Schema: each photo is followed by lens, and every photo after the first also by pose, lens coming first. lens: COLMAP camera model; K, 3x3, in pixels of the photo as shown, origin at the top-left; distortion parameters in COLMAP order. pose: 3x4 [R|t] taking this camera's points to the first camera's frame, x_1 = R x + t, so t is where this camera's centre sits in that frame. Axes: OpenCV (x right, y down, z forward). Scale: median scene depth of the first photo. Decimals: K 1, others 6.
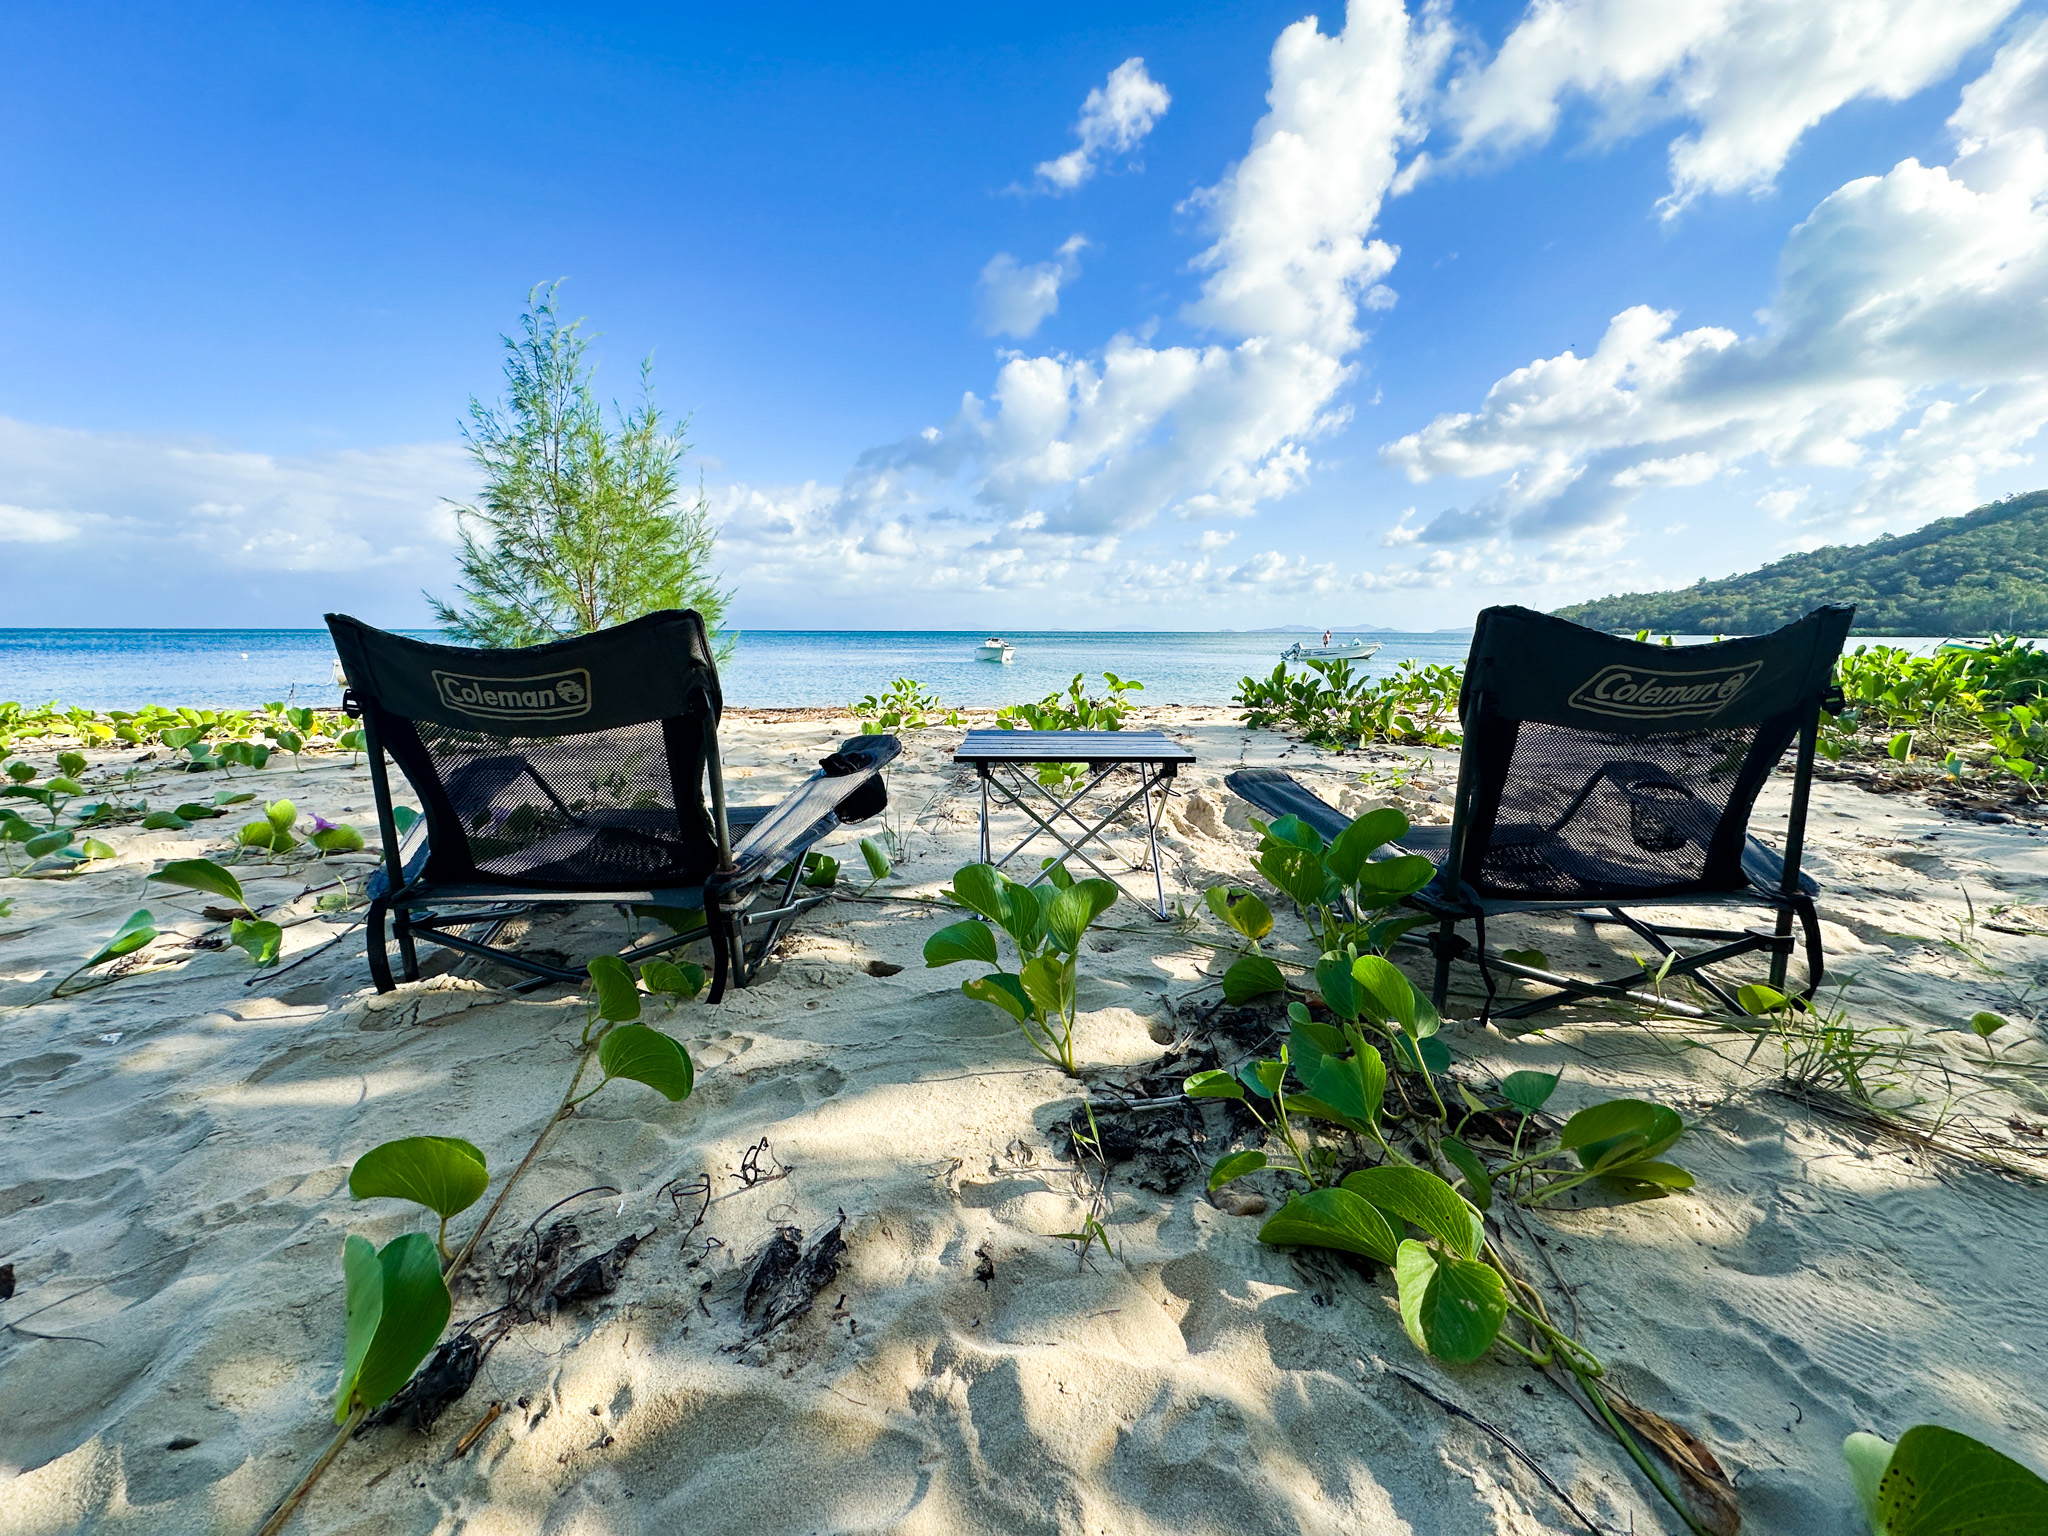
lens RADIAL K [[824.0, 0, 1020.6], [0, 824.0, 771.4], [0, 0, 1]] dist [-0.001483, 0.000215]
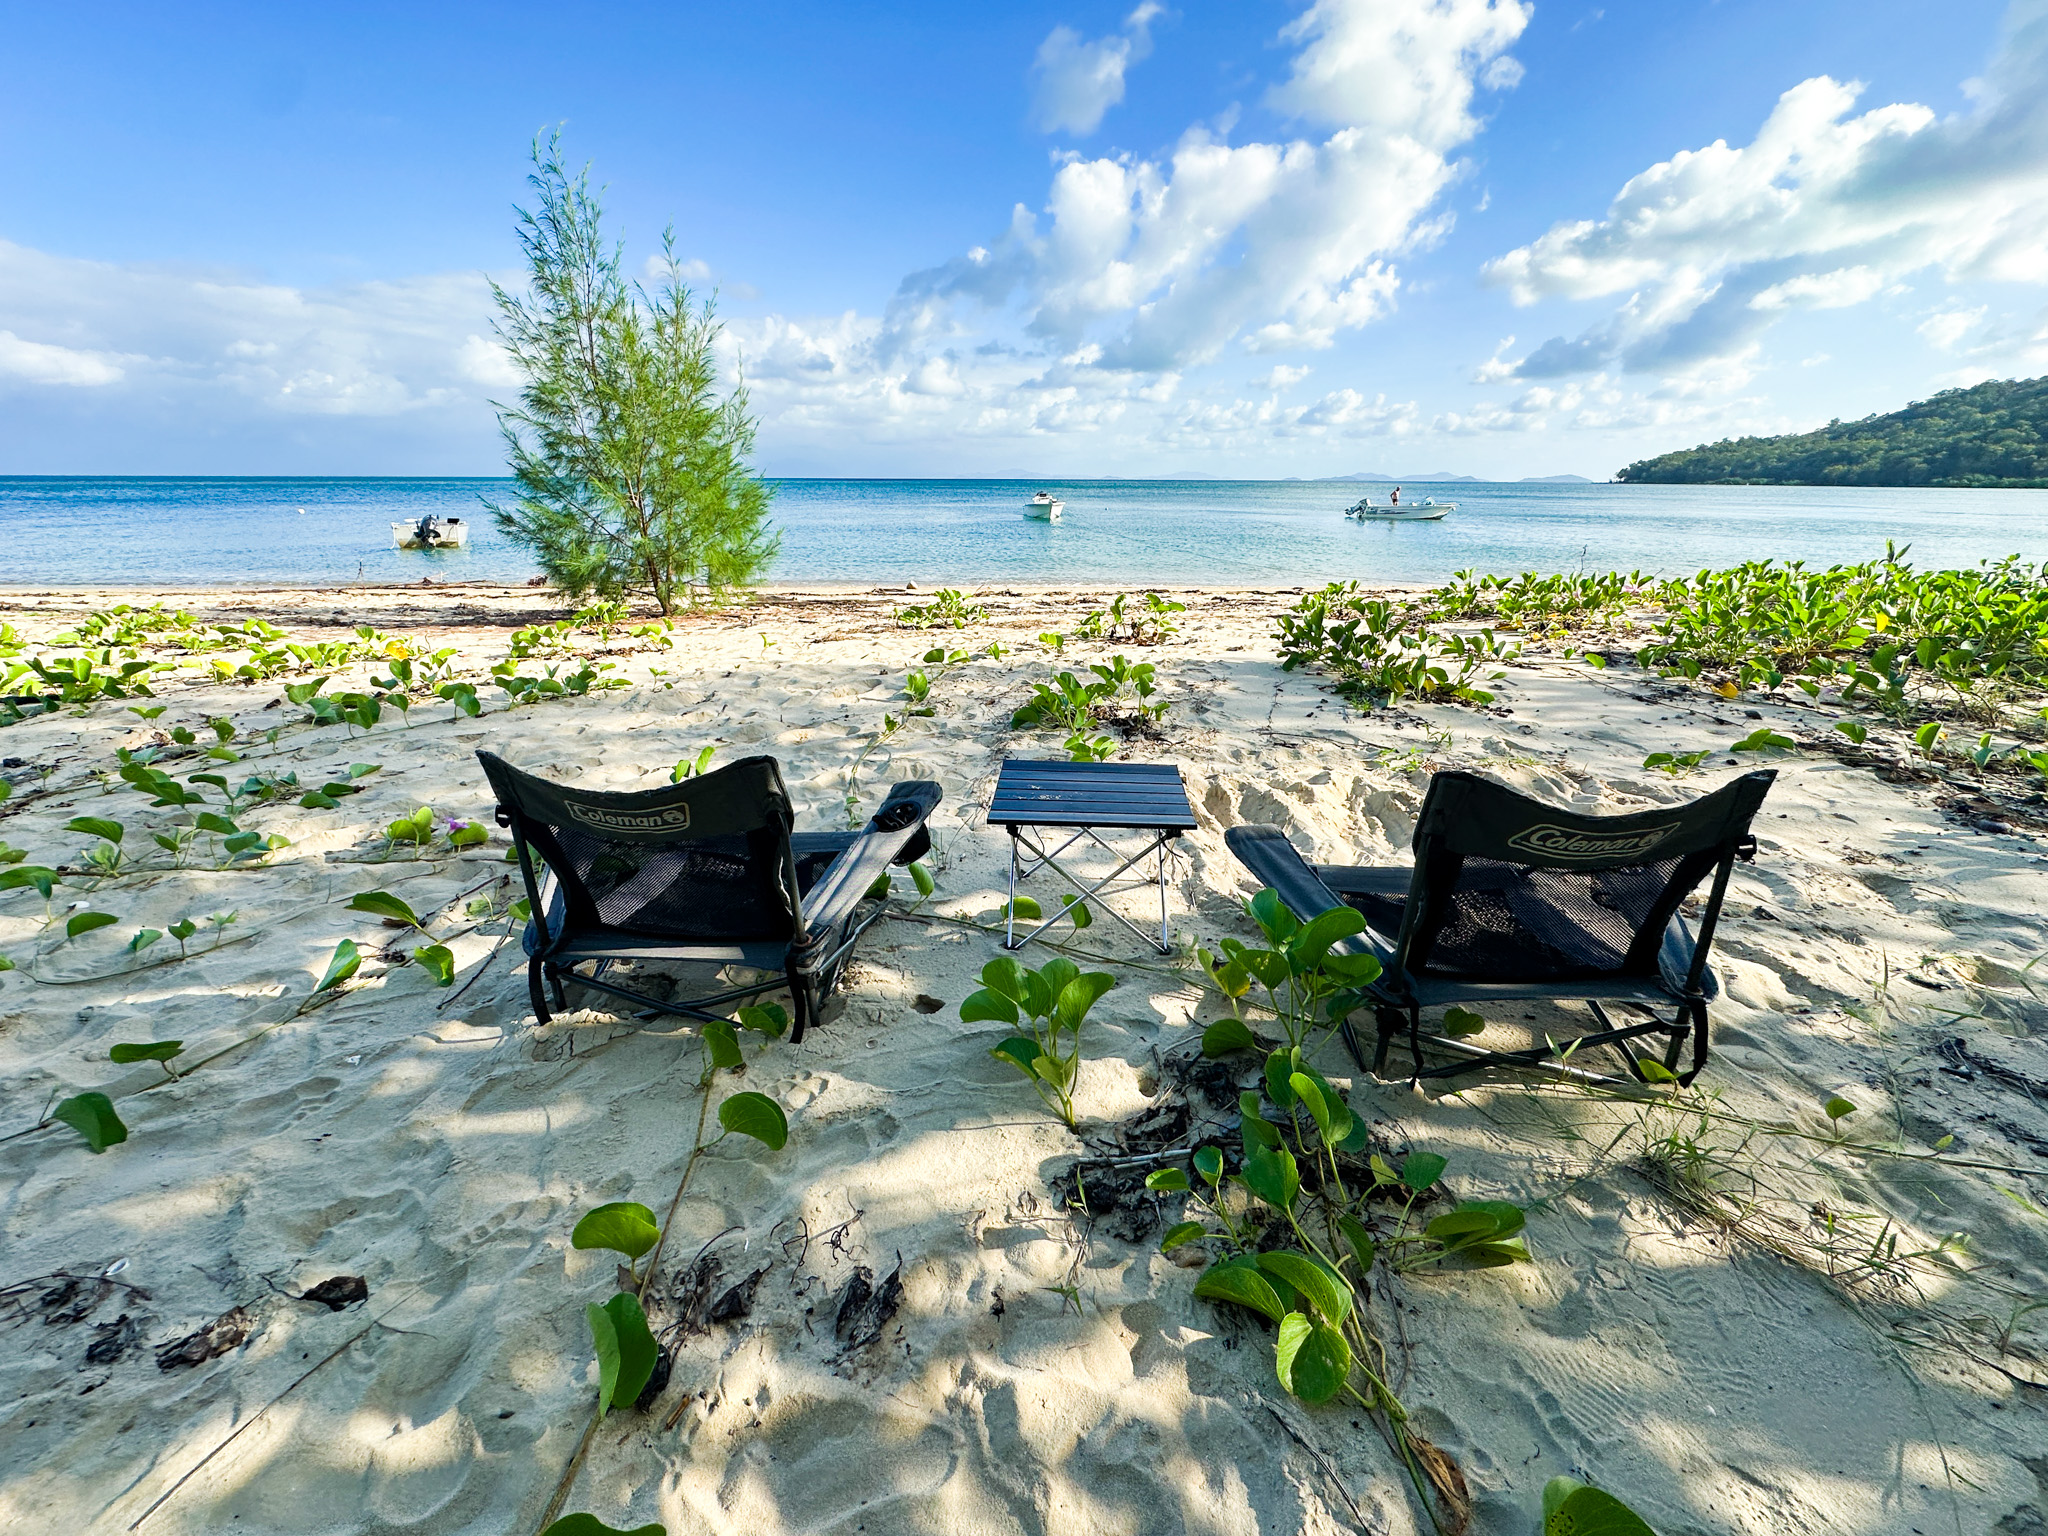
lens RADIAL K [[824.0, 0, 1019.8], [0, 824.0, 781.0], [0, 0, 1]] dist [-0.001483, 0.000215]
pose [[0.998275, 0.023221, -0.053932, 0.035682], [-0.013150, 0.983566, 0.180072, -0.388852], [0.057227, -0.179052, 0.982174, -0.174803]]
